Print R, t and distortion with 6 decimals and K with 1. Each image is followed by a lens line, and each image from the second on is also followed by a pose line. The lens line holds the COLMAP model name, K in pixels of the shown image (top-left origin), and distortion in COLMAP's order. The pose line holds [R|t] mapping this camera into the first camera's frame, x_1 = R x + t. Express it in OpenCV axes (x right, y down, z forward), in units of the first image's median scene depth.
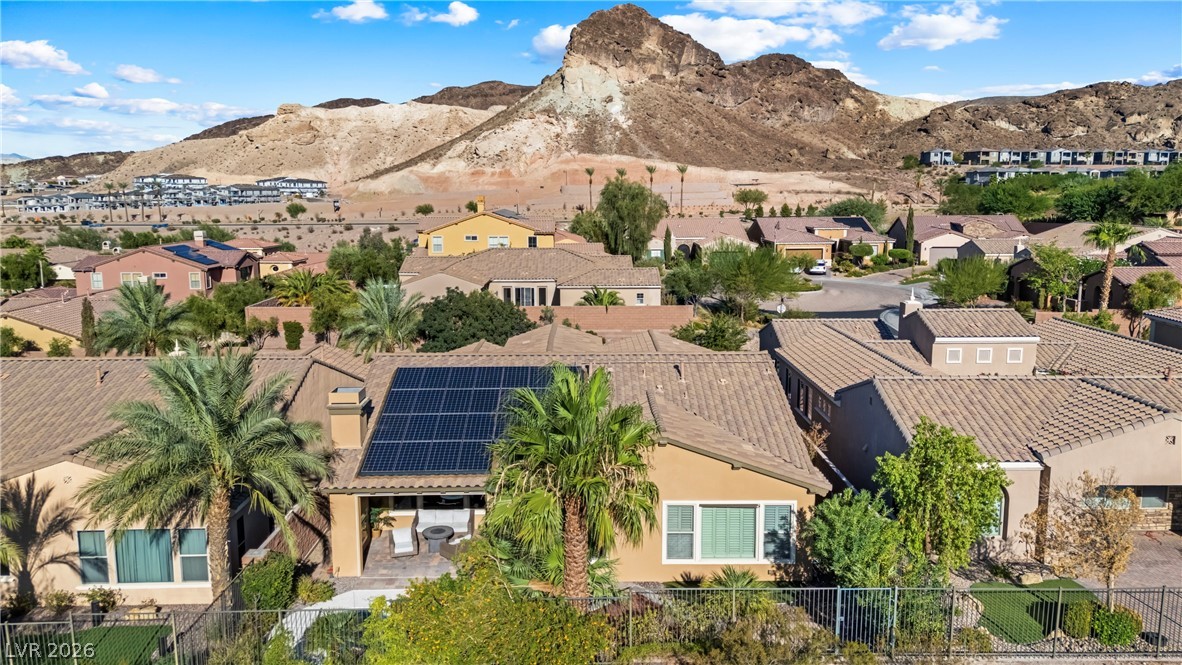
lens RADIAL K [[884.8, 0, 591.7], [0, 884.8, 331.8], [0, 0, 1]] dist [0.068444, -0.061775]
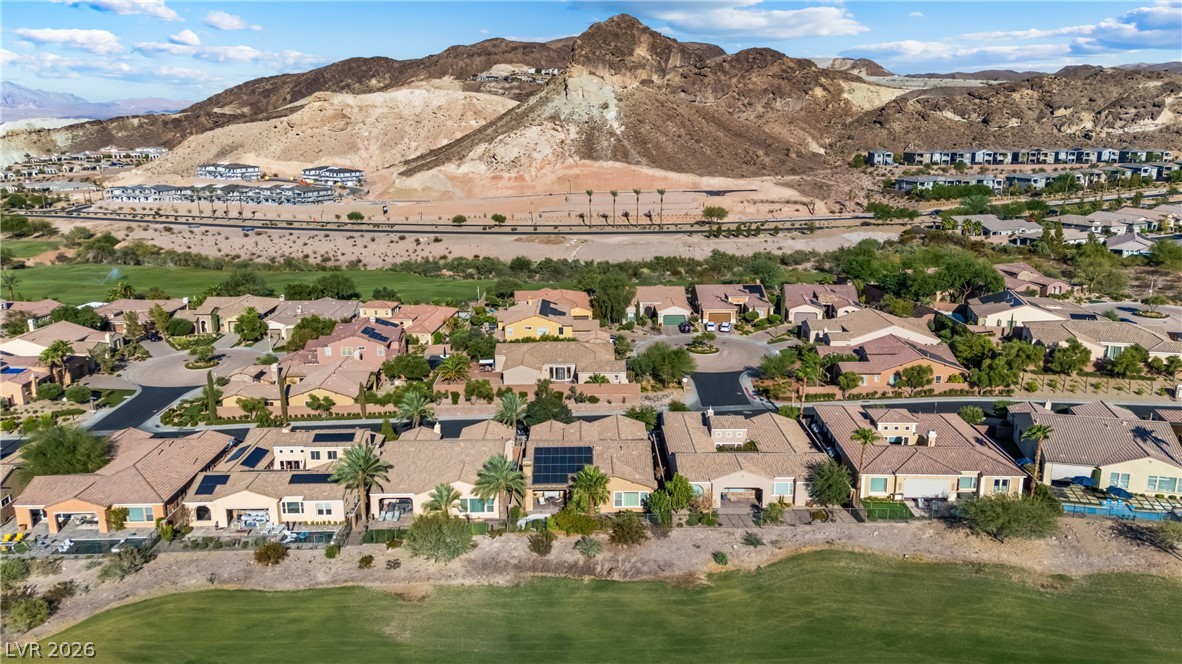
lens RADIAL K [[874.2, 0, 591.0], [0, 874.2, 332.0], [0, 0, 1]] dist [0.087127, -0.101488]
pose [[0.999998, -0.000227, 0.001807, -0.001460], [0.000083, 0.996867, 0.079092, -0.050590], [-0.001819, -0.079092, 0.996866, -0.172774]]
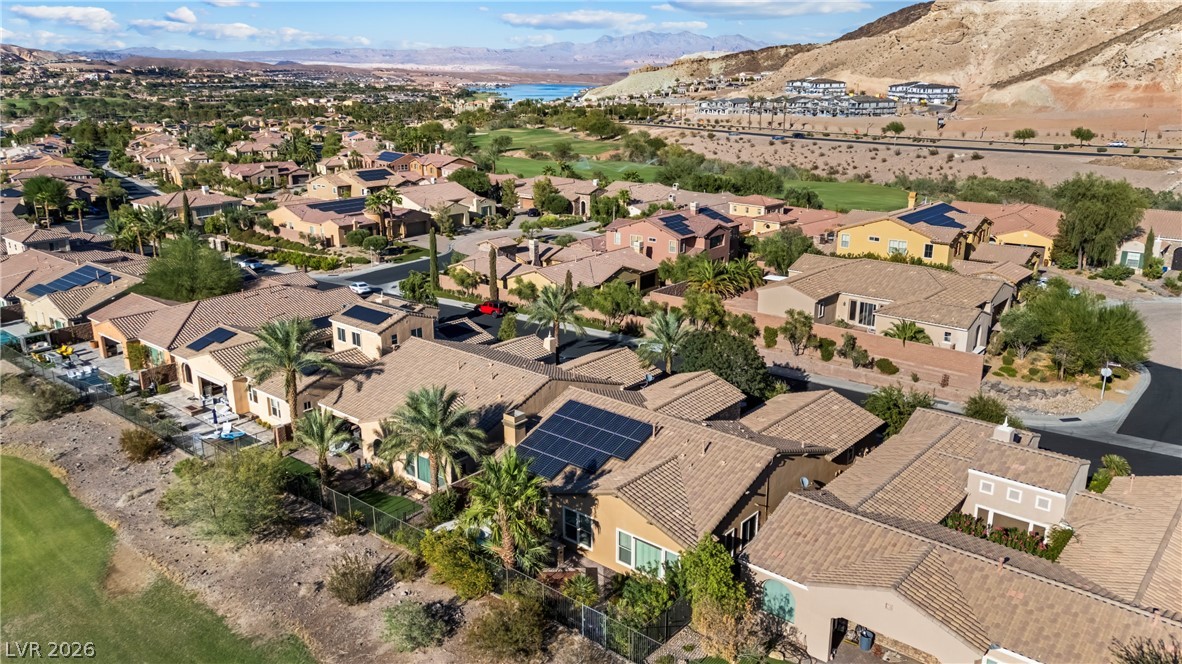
lens RADIAL K [[884.8, 0, 591.7], [0, 884.8, 331.3], [0, 0, 1]] dist [0.068444, -0.061775]
pose [[0.754354, 0.189181, -0.628618, 0.067665], [-0.105499, 0.980066, 0.168347, -0.029864], [0.647936, -0.060675, 0.759275, -0.019541]]
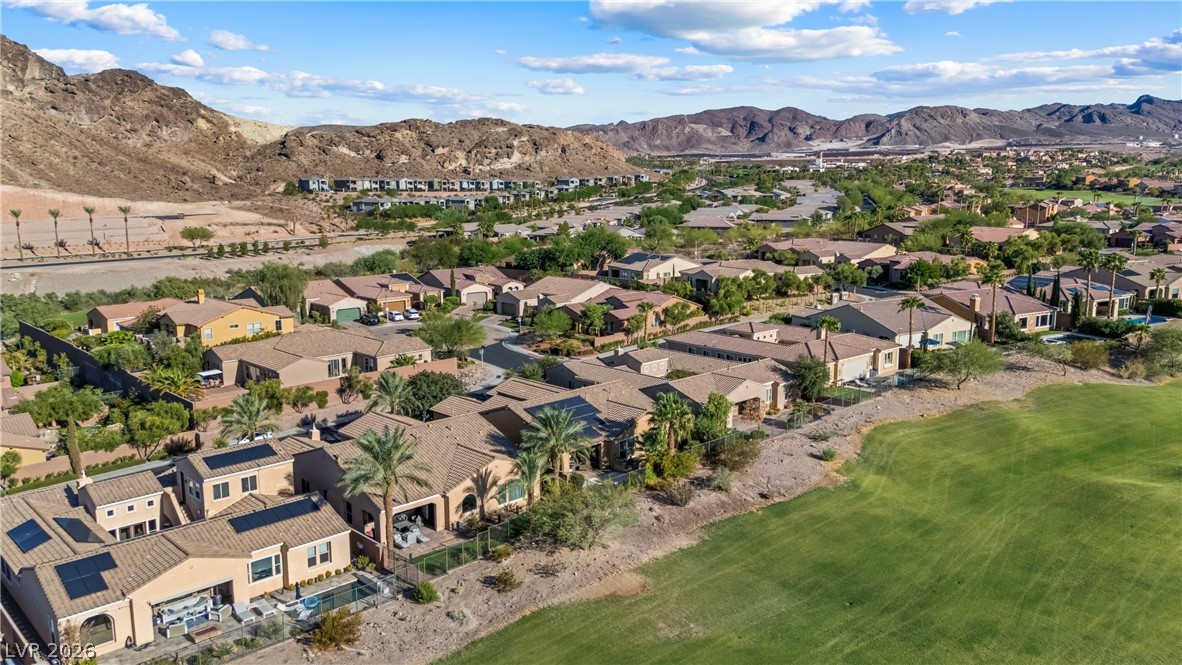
lens RADIAL K [[884.8, 0, 591.7], [0, 884.8, 331.8], [0, 0, 1]] dist [0.068444, -0.061775]
pose [[0.729140, -0.117071, 0.674277, -0.136543], [0.112724, 0.992347, 0.050400, -0.021779], [-0.675017, 0.039259, 0.736757, -0.075226]]
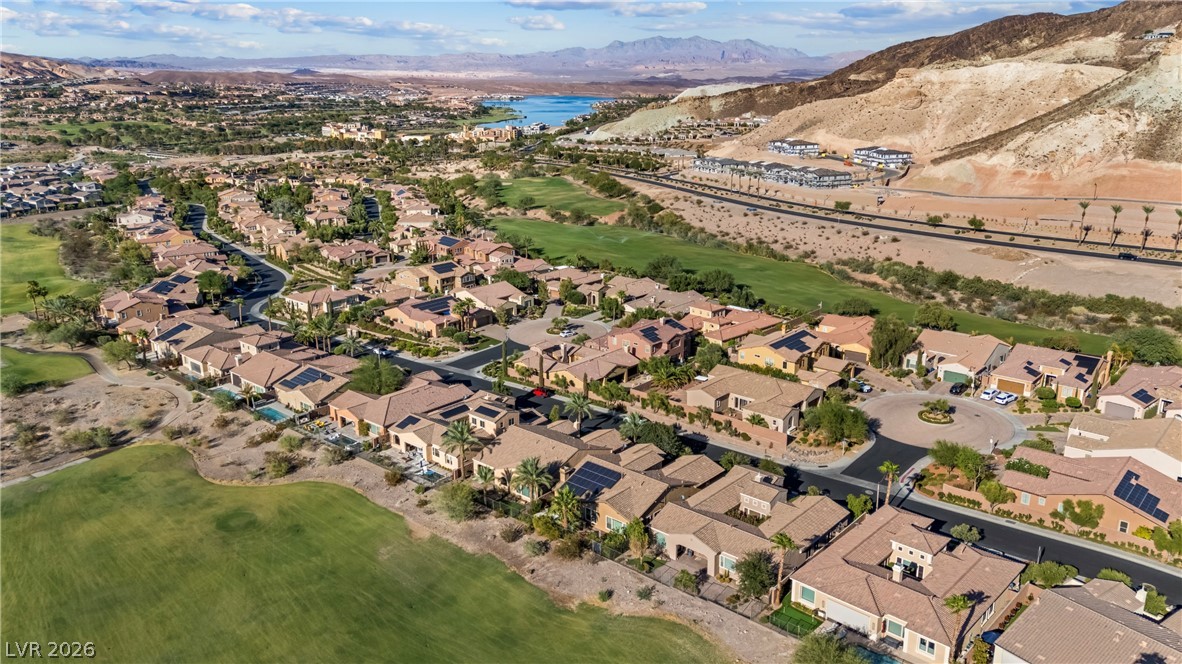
lens RADIAL K [[874.2, 0, 591.0], [0, 874.2, 332.0], [0, 0, 1]] dist [0.087127, -0.101488]
pose [[0.745683, 0.188391, -0.639113, 0.173699], [-0.103029, 0.980261, 0.168742, -0.094297], [0.658287, -0.059981, 0.750374, -0.150117]]
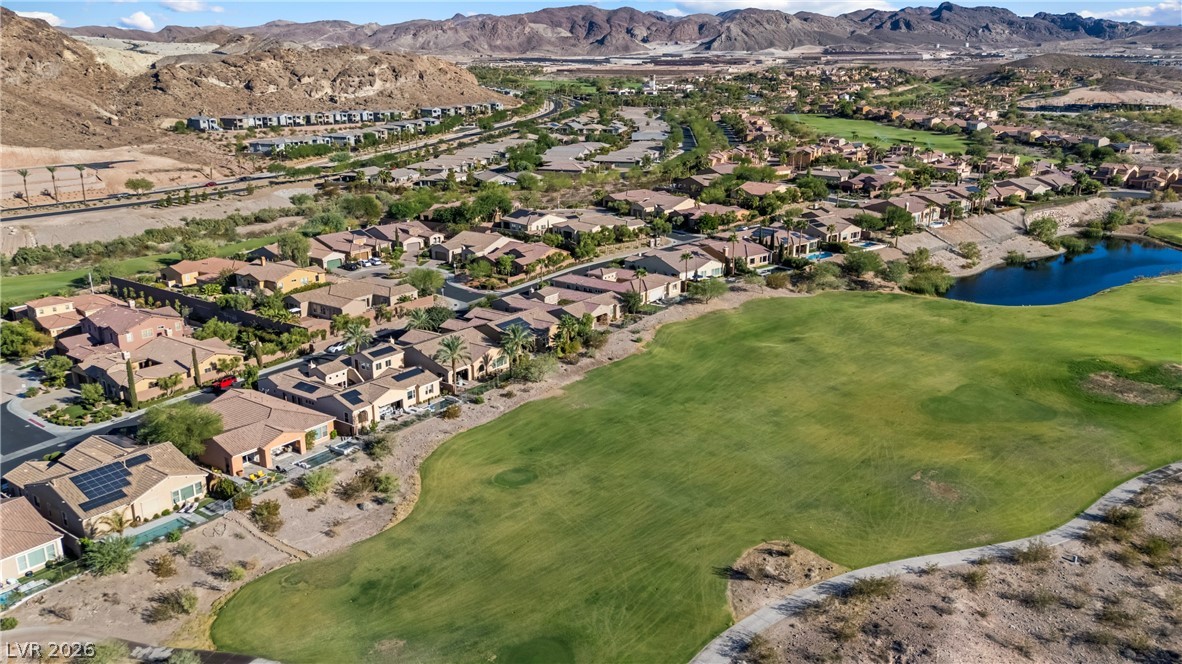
lens RADIAL K [[889.1, 0, 594.9], [0, 889.1, 332.7], [0, 0, 1]] dist [0.059026, -0.051807]
pose [[0.595461, -0.222687, 0.771904, -0.302787], [0.127130, 0.974829, 0.183158, -0.061301], [-0.793262, -0.010931, 0.608783, -0.201978]]
